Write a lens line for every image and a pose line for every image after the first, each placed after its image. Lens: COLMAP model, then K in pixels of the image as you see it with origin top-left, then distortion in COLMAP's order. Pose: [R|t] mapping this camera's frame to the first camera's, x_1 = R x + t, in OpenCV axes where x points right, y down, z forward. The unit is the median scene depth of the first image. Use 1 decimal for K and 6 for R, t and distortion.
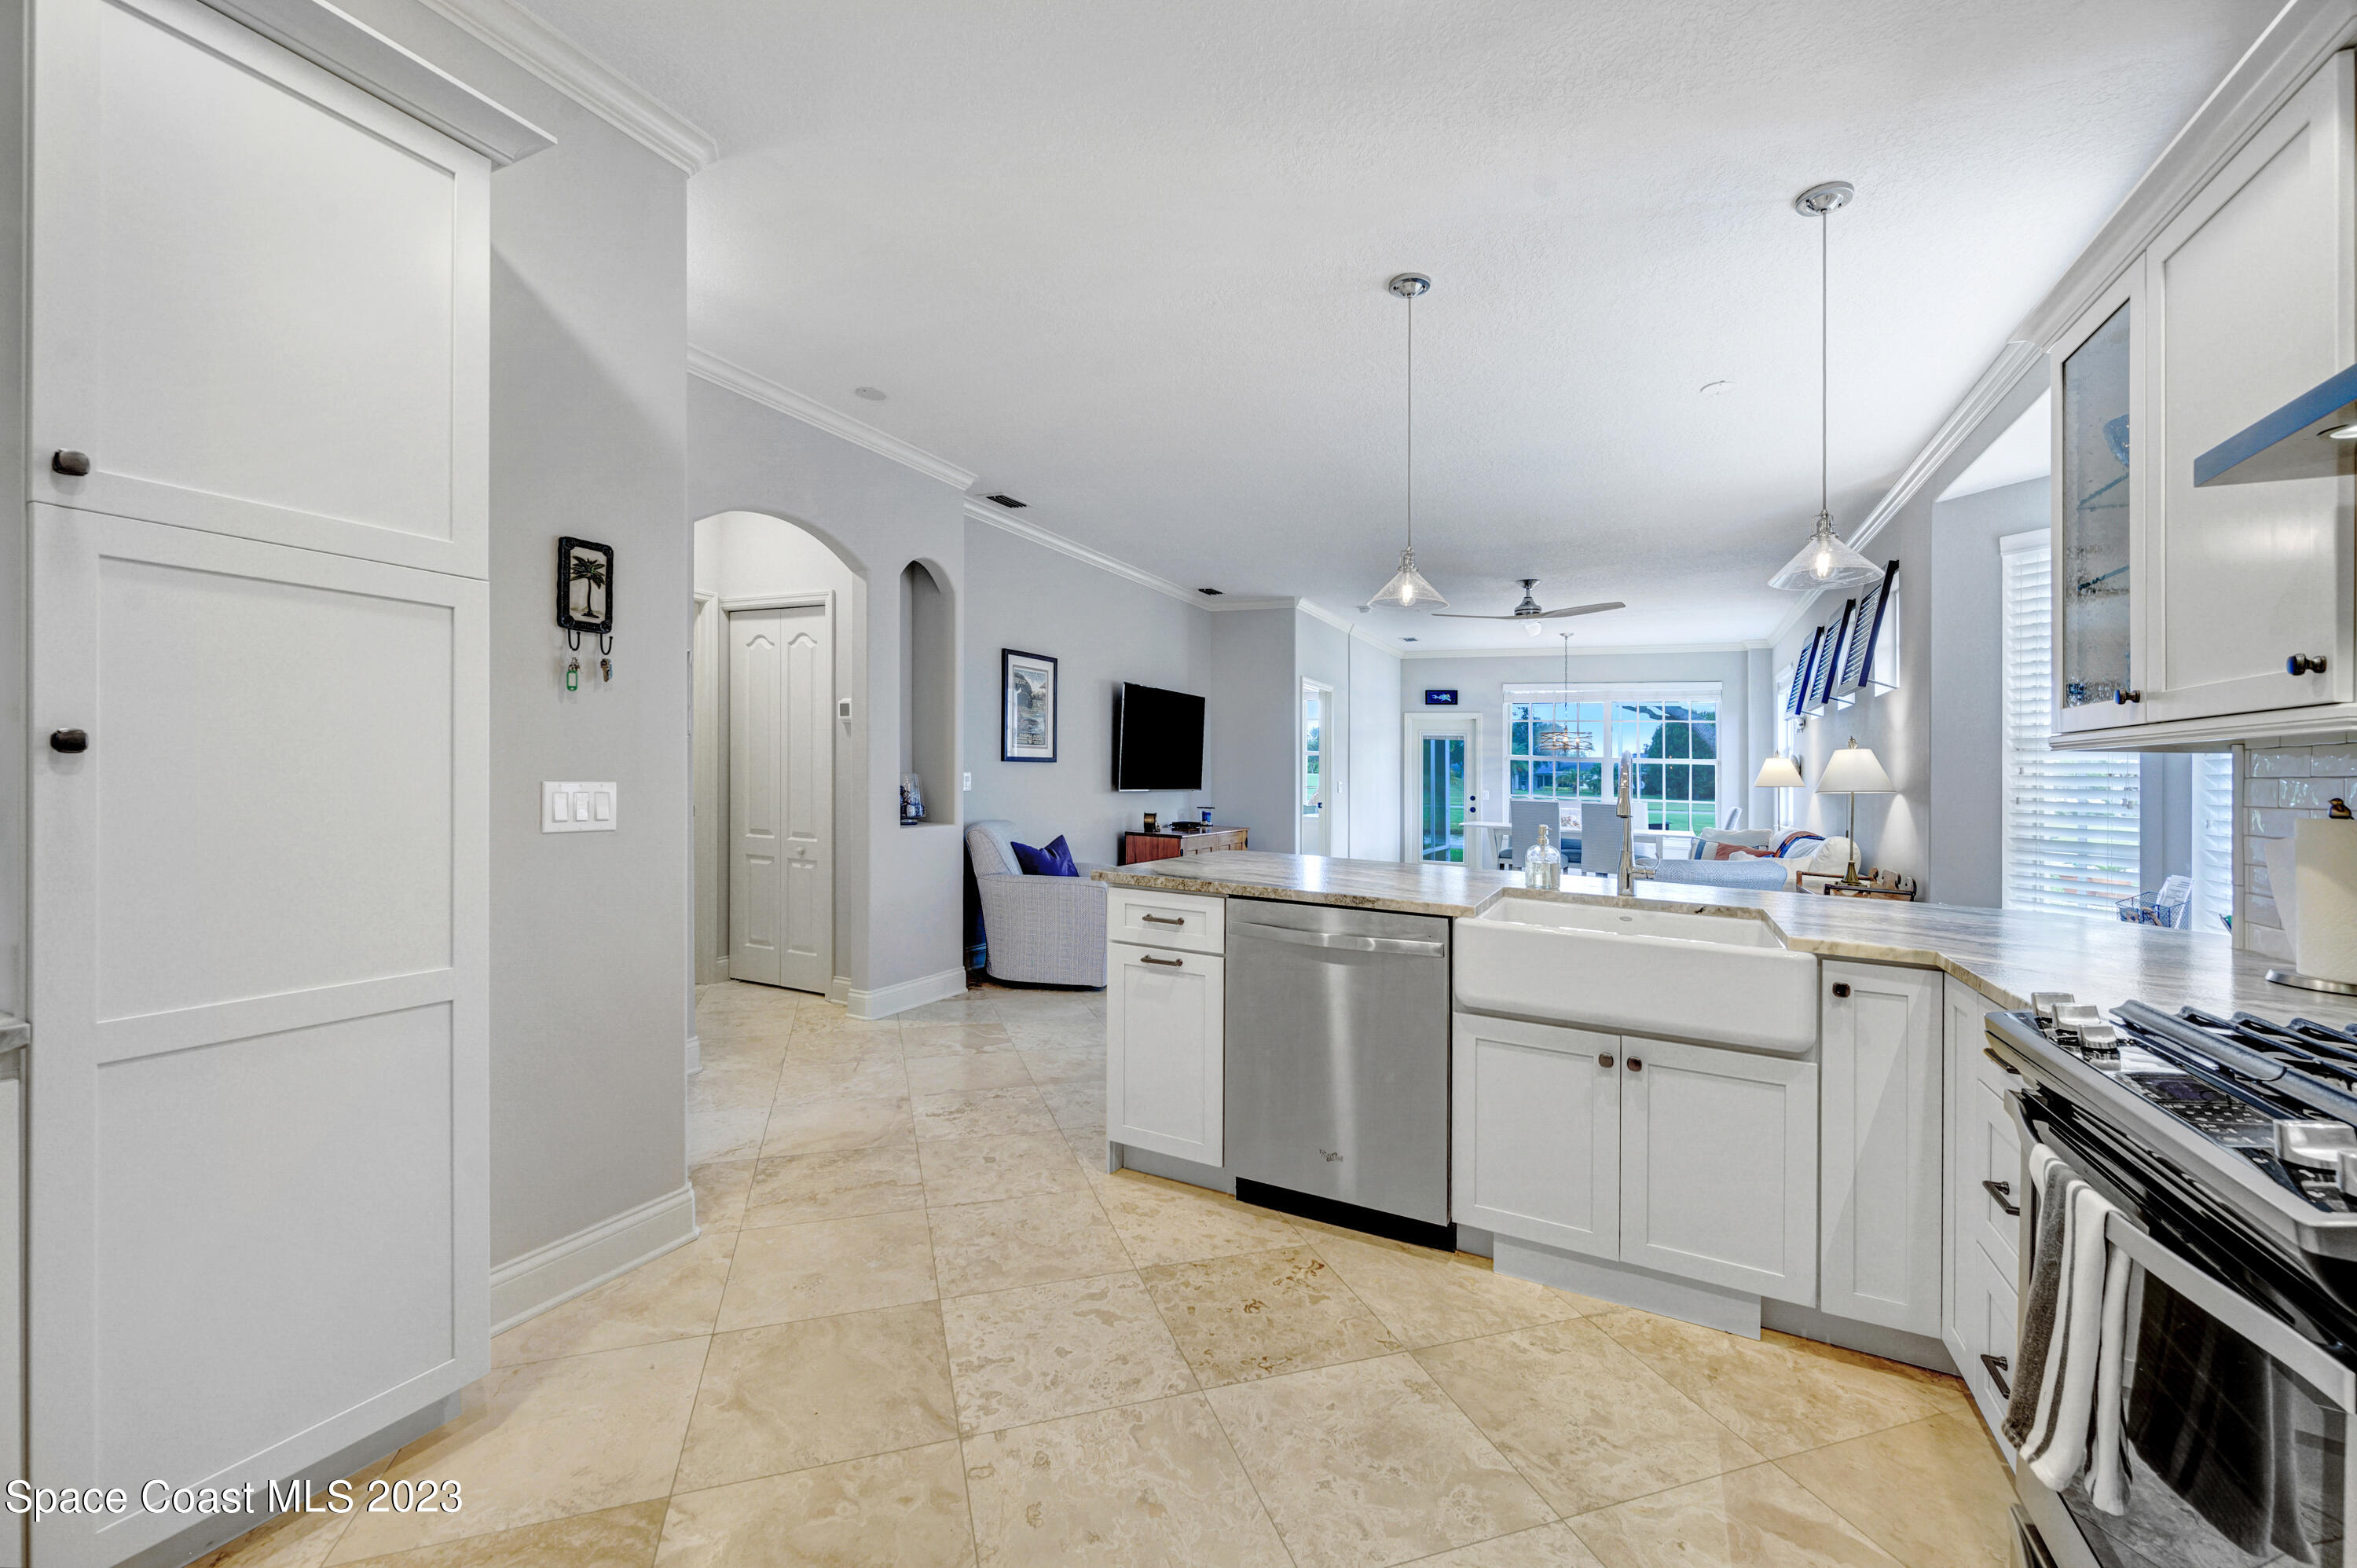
lens RADIAL K [[930.6, 0, 1156.9], [0, 930.6, 781.8], [0, 0, 1]] dist [-0.002189, -0.000777]
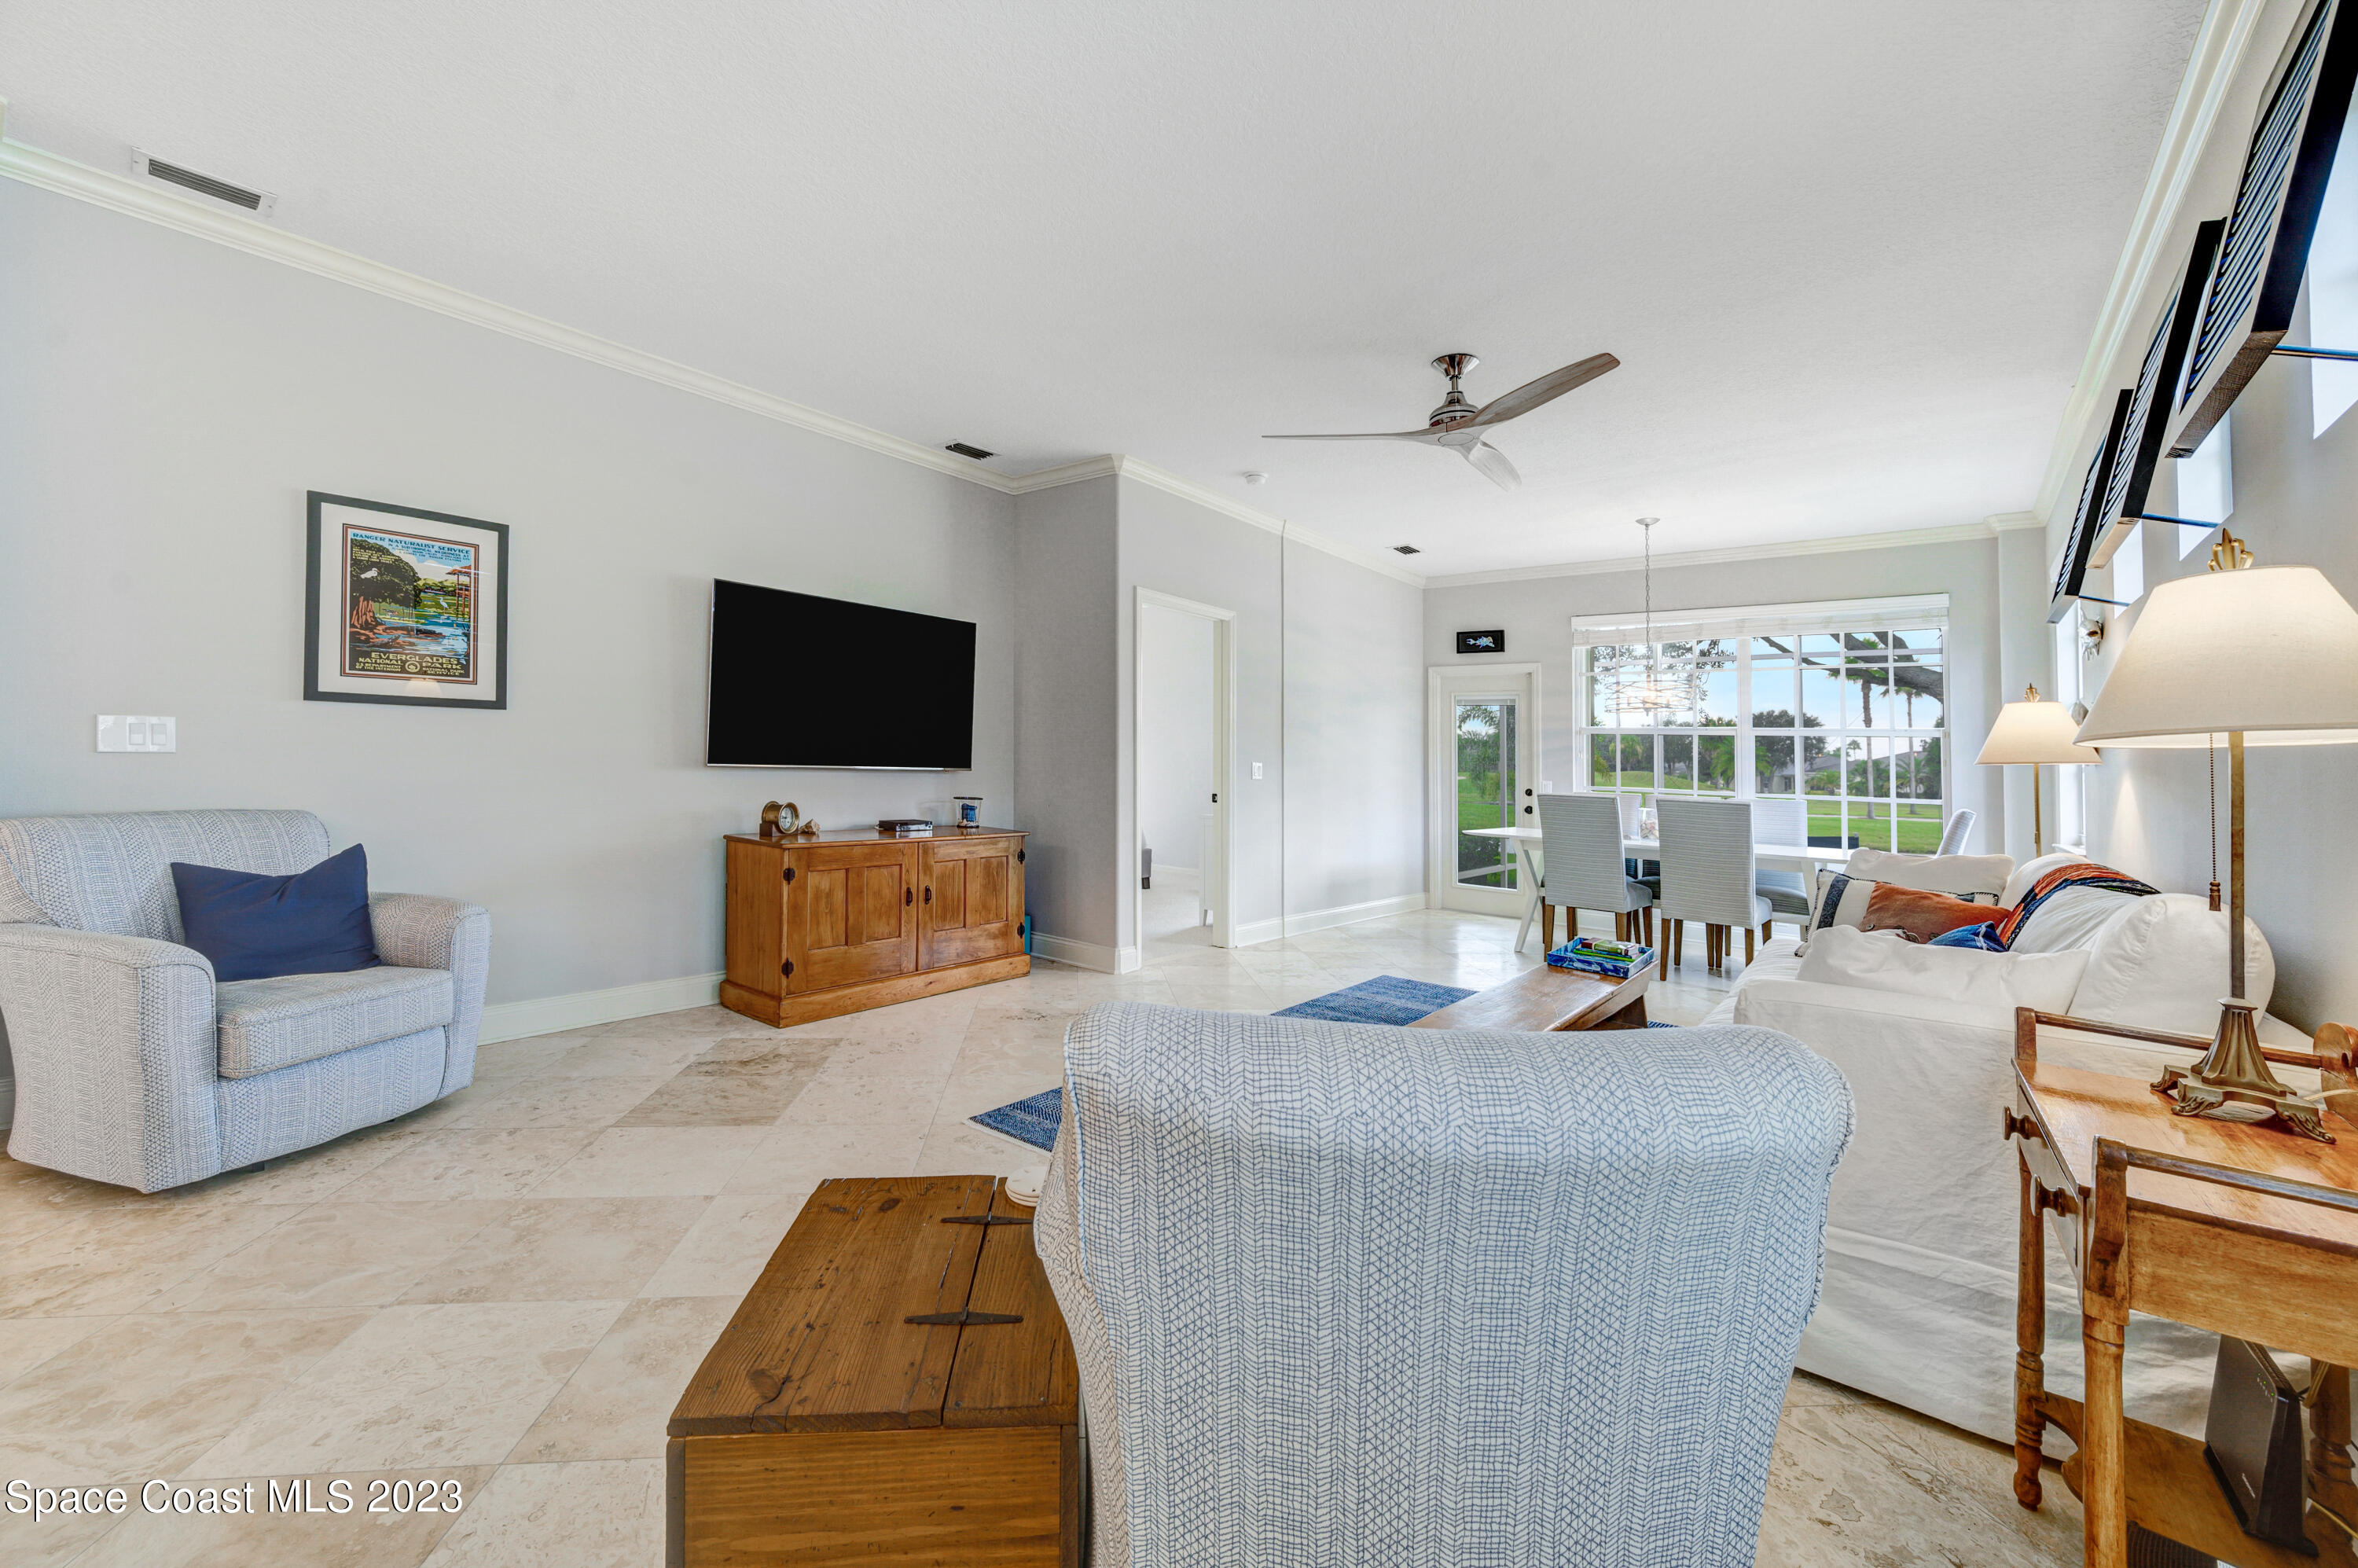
lens RADIAL K [[931.0, 0, 1163.3], [0, 931.0, 766.0], [0, 0, 1]] dist [-0.002189, -0.000777]
pose [[0.979193, 0.003410, -0.202901, 0.385464], [-0.006493, 0.999873, -0.014530, 0.017843], [0.202826, 0.015545, 0.979091, 0.522983]]
